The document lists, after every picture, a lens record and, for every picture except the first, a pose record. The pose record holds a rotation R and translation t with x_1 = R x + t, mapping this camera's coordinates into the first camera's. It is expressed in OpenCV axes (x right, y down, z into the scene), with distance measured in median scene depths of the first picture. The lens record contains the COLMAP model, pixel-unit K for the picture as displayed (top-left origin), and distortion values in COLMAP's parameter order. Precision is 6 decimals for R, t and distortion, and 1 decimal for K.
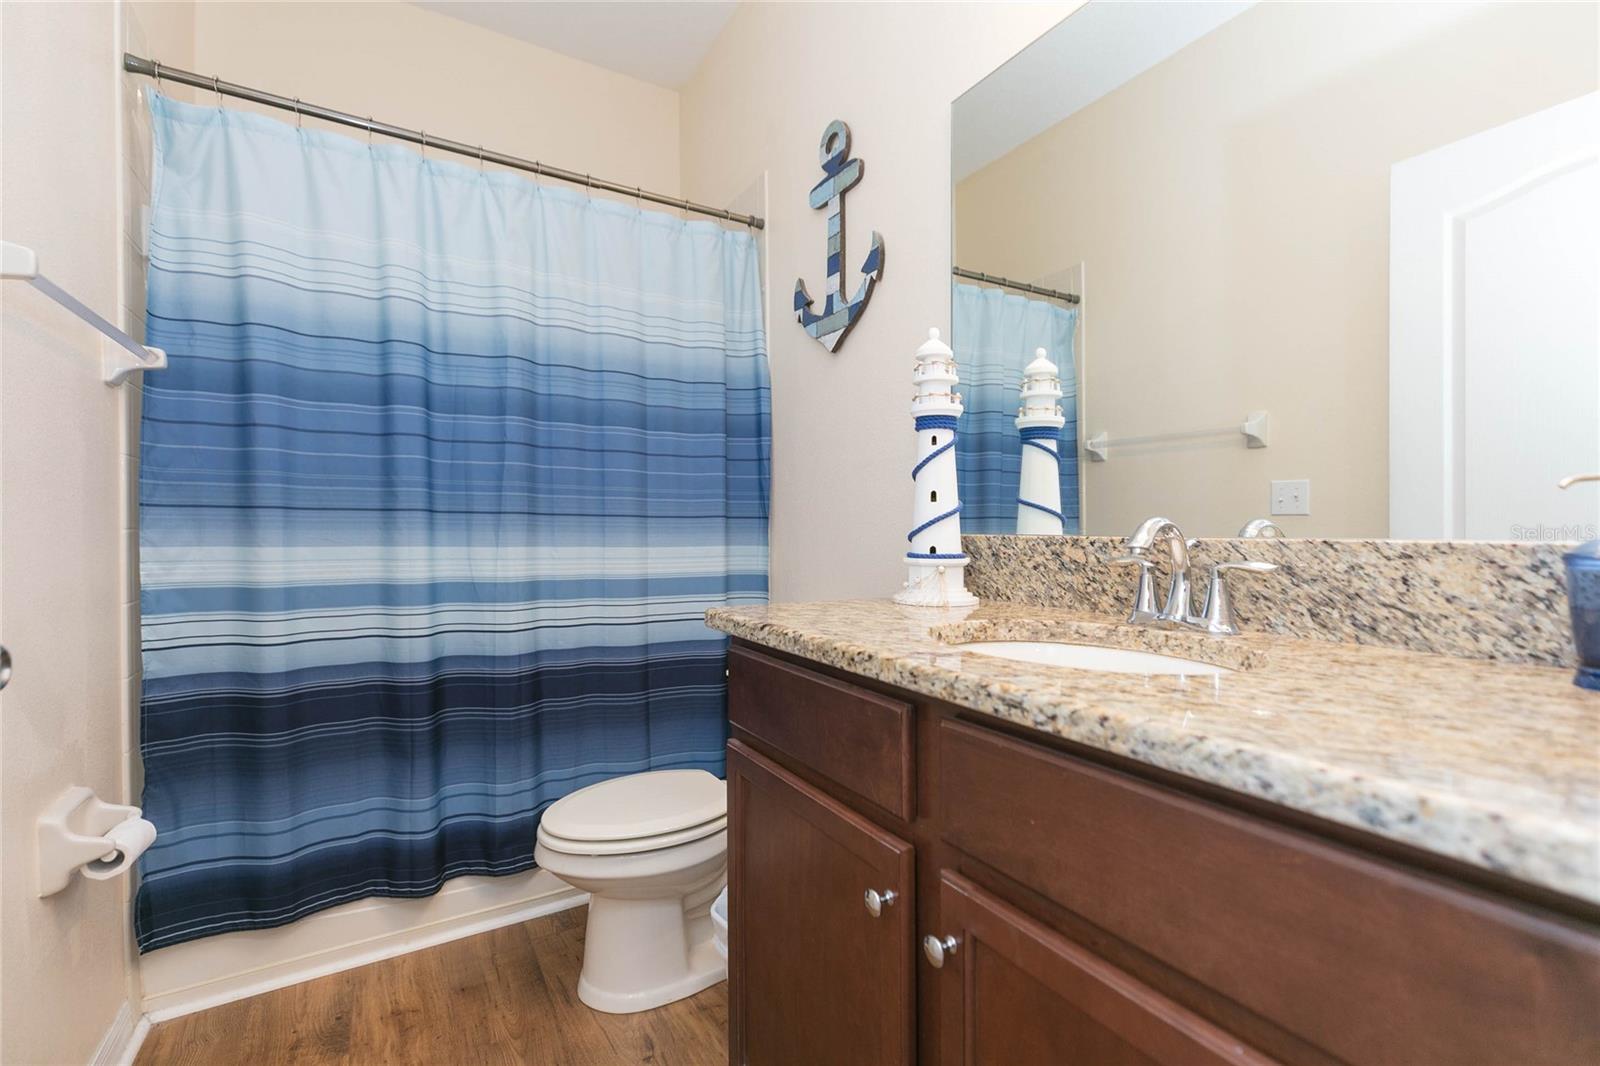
lens RADIAL K [[730.0, 0, 804.0], [0, 730.0, 534.7], [0, 0, 1]] dist [0.003718, -0.002754]
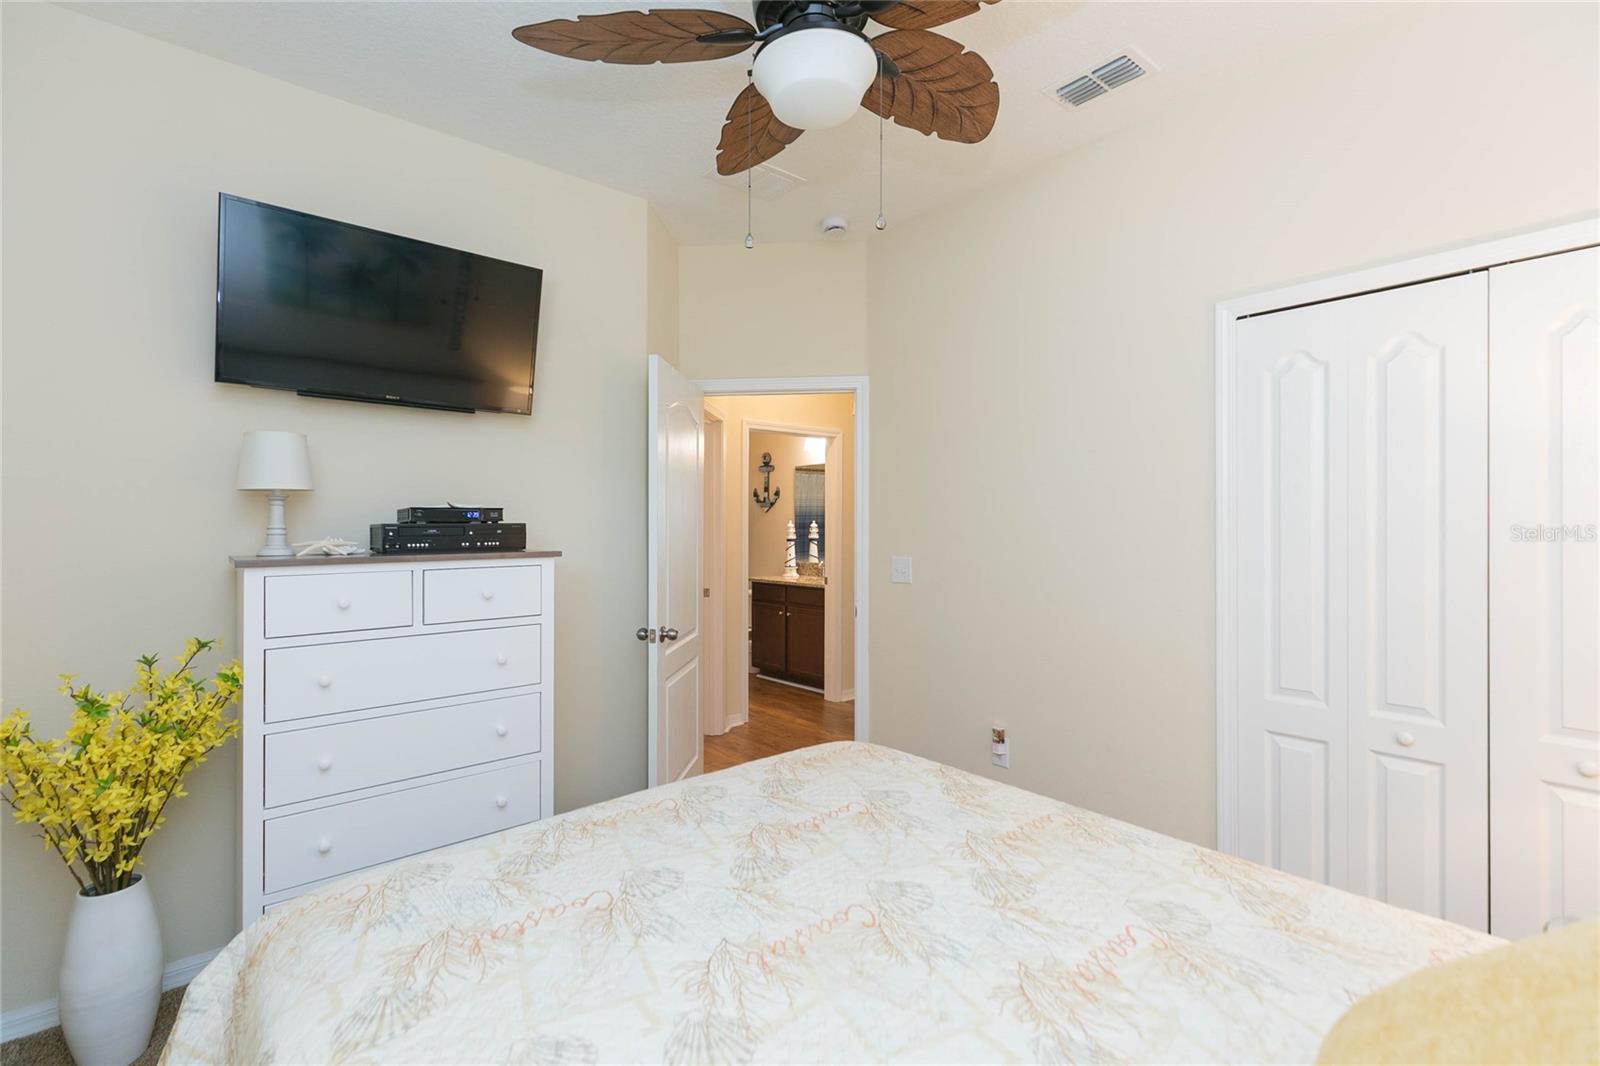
lens RADIAL K [[730.0, 0, 801.1], [0, 730.0, 532.1], [0, 0, 1]] dist [0.003718, -0.002754]
pose [[0.986049, 0.001419, 0.166449, -0.438763], [-0.000285, 0.999977, -0.006841, -0.130792], [-0.166455, 0.006698, 0.986026, -2.971070]]
